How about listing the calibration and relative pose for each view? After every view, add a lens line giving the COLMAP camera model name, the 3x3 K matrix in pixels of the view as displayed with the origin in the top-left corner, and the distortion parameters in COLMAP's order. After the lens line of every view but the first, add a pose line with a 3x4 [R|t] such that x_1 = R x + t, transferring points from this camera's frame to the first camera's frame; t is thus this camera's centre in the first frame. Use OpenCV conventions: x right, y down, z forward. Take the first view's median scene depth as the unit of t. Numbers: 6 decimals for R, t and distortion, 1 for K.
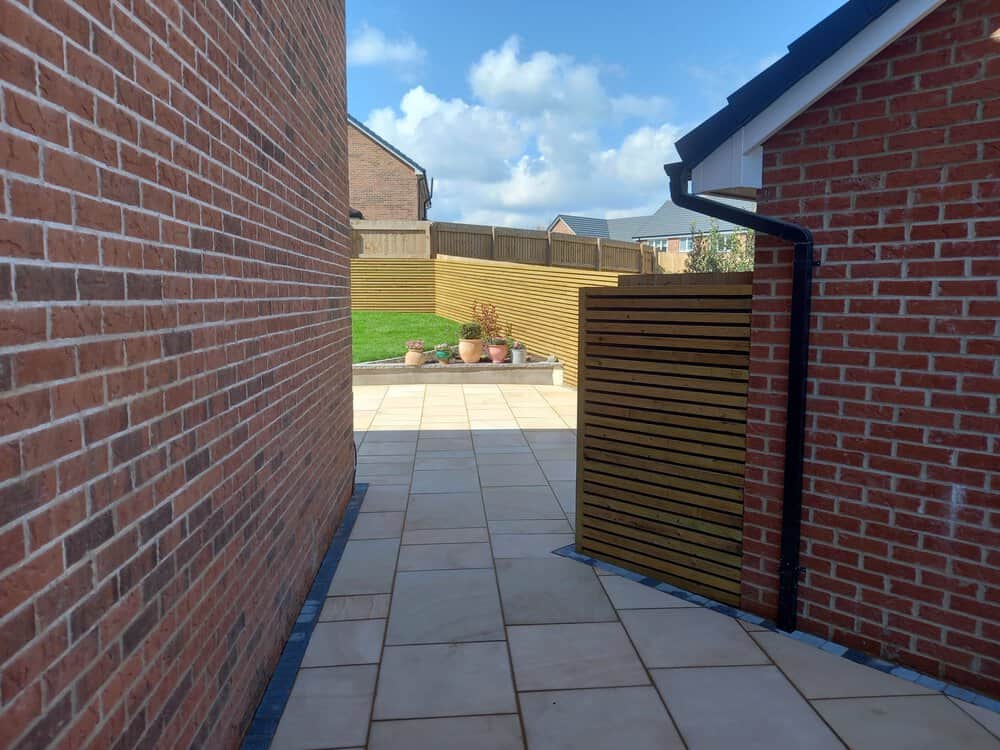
lens RADIAL K [[723.9, 0, 499.5], [0, 723.9, 375.5], [0, 0, 1]] dist [0.024617, -0.008663]
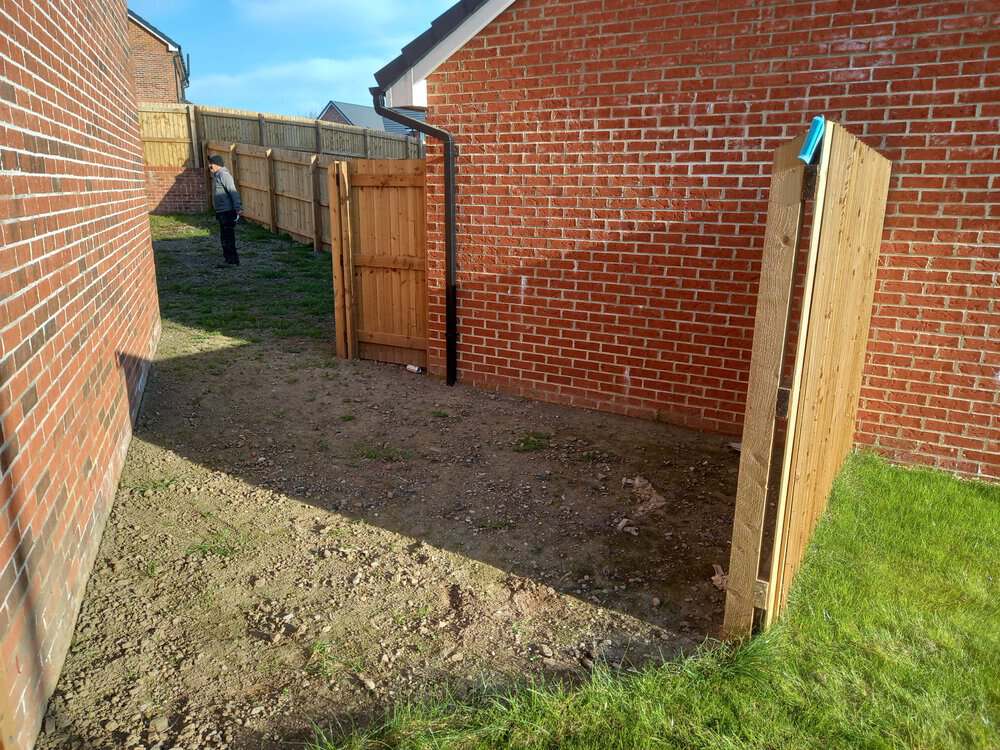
lens RADIAL K [[723.9, 0, 507.3], [0, 723.9, 382.5], [0, 0, 1]] dist [0.024617, -0.008663]
pose [[0.955057, -0.064947, 0.289219, 0.015416], [0.020884, 0.988020, 0.152906, 0.127597], [-0.295685, -0.139994, 0.944972, -0.787018]]
